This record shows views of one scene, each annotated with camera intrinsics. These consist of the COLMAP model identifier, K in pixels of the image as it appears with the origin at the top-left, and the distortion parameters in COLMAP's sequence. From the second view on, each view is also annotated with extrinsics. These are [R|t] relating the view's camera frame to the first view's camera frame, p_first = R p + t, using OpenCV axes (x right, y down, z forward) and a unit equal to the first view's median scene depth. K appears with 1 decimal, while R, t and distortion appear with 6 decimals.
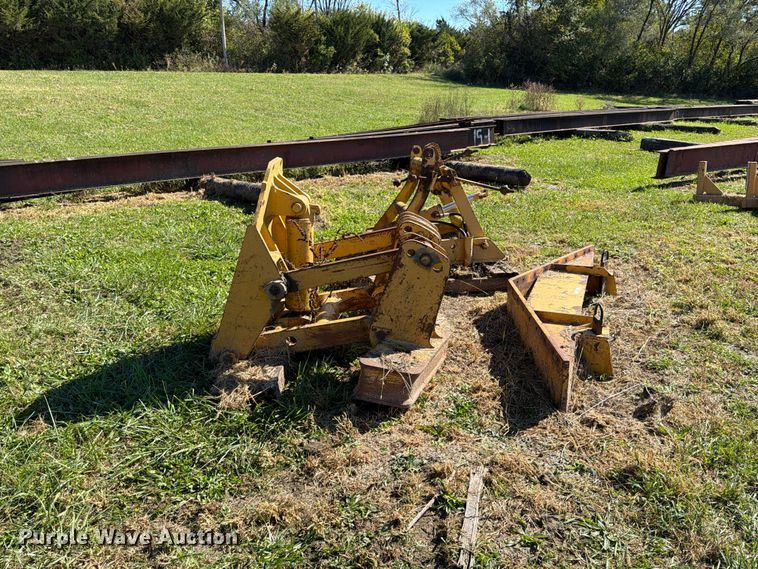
lens RADIAL K [[609.4, 0, 379.0], [0, 609.4, 284.5], [0, 0, 1]] dist [0.098121, -0.164944]
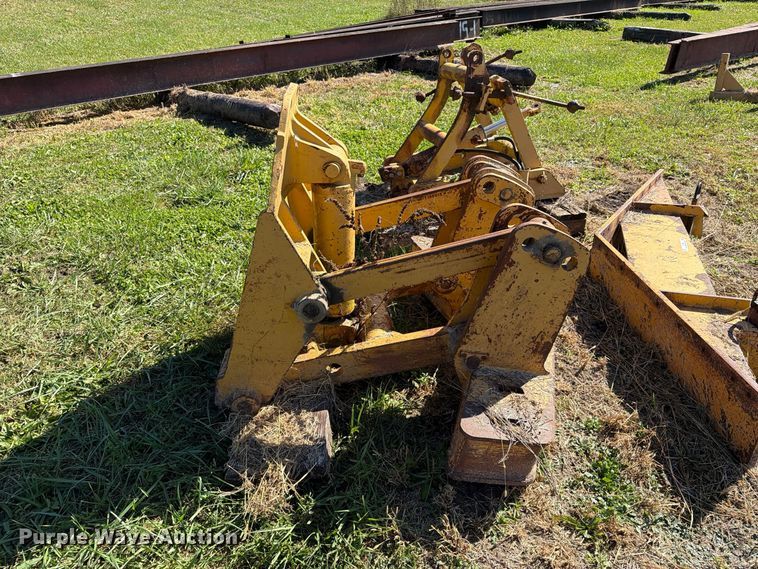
lens RADIAL K [[542.8, 0, 381.9], [0, 542.8, 284.8], [0, 0, 1]] dist [0.002162, -0.003728]
pose [[0.997085, -0.055646, 0.052199, -0.047218], [0.044027, 0.978395, 0.202004, -0.047700], [-0.062311, -0.199117, 0.977993, 0.171959]]
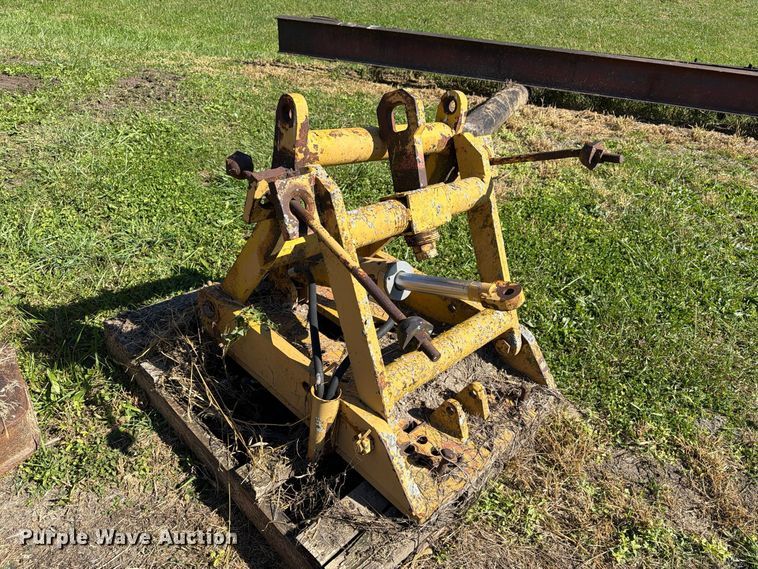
lens RADIAL K [[542.3, 0, 375.8], [0, 542.3, 287.1], [0, 0, 1]] dist [0.022988, -0.031827]
pose [[0.590708, 0.473090, -0.653644, 0.193010], [-0.331674, 0.880845, 0.337794, -0.139548], [0.735565, 0.017259, 0.677234, 0.476308]]
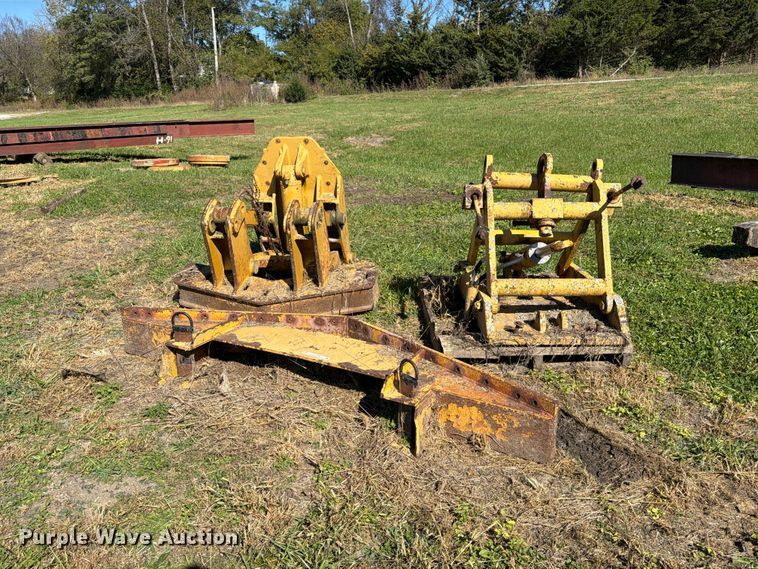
lens RADIAL K [[542.3, 0, 375.8], [0, 542.3, 287.1], [0, 0, 1]] dist [0.022988, -0.031827]
pose [[-0.120580, 0.326556, -0.937455, 0.438369], [-0.277385, 0.895646, 0.347671, -0.154294], [0.953162, 0.301958, -0.017415, 0.526394]]
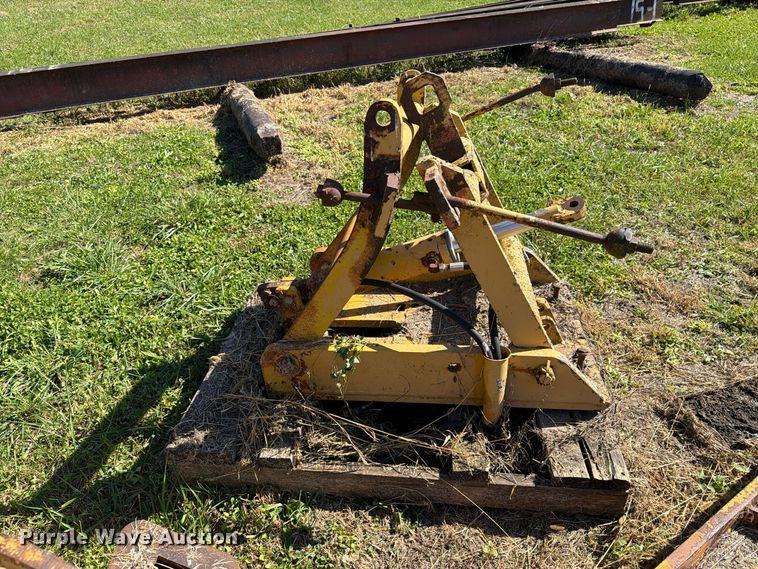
lens RADIAL K [[542.3, 0, 375.8], [0, 542.3, 287.1], [0, 0, 1]] dist [0.022988, -0.031827]
pose [[0.963416, 0.093497, -0.251174, 0.090348], [-0.031402, 0.970100, 0.240664, -0.111663], [0.266165, -0.223973, 0.937546, 0.401520]]
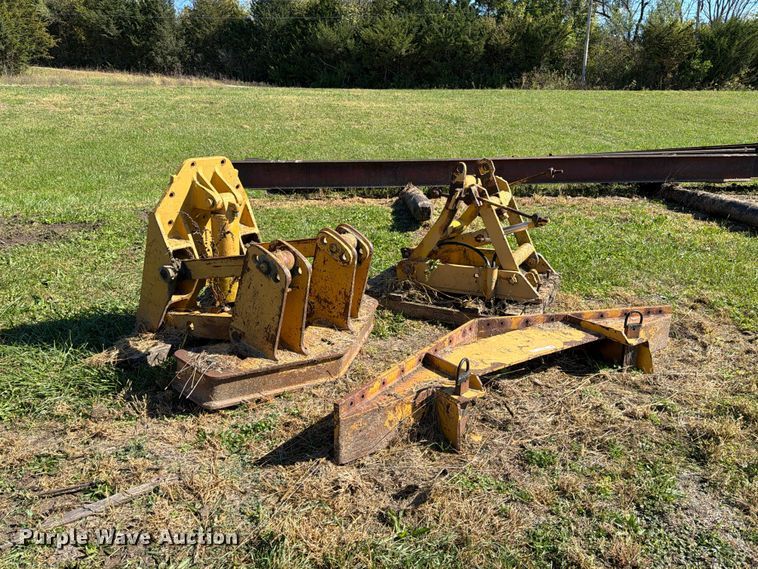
lens RADIAL K [[608.2, 0, 365.7], [0, 608.2, 283.9], [0, 0, 1]] dist [0.119345, -0.185941]
pose [[0.827608, 0.167269, -0.535804, 0.272937], [-0.182622, 0.982871, 0.024757, -0.025187], [0.530768, 0.077361, 0.843979, 0.098839]]
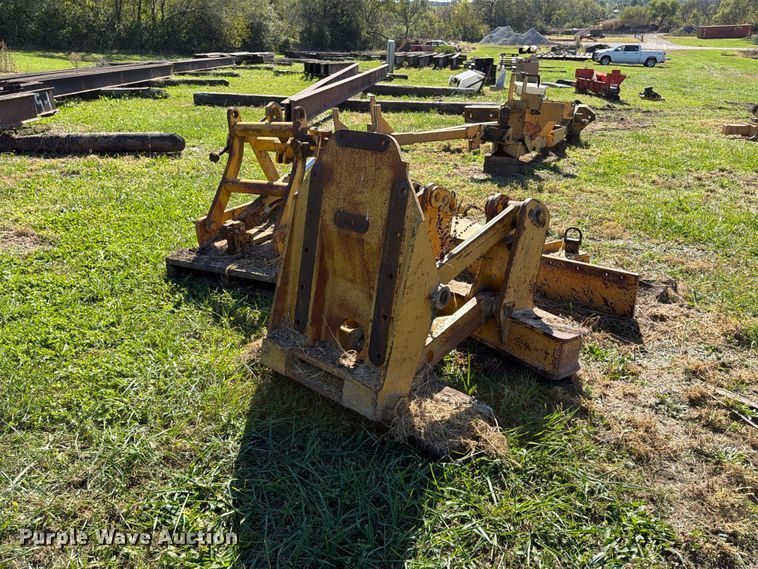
lens RADIAL K [[622.0, 0, 379.0], [0, 622.0, 284.5], [0, 0, 1]] dist [0.003802, -0.010141]
pose [[0.654967, -0.281366, 0.701321, -0.292831], [0.238554, 0.957622, 0.161406, -0.057486], [-0.717015, 0.061588, 0.694332, 0.193533]]
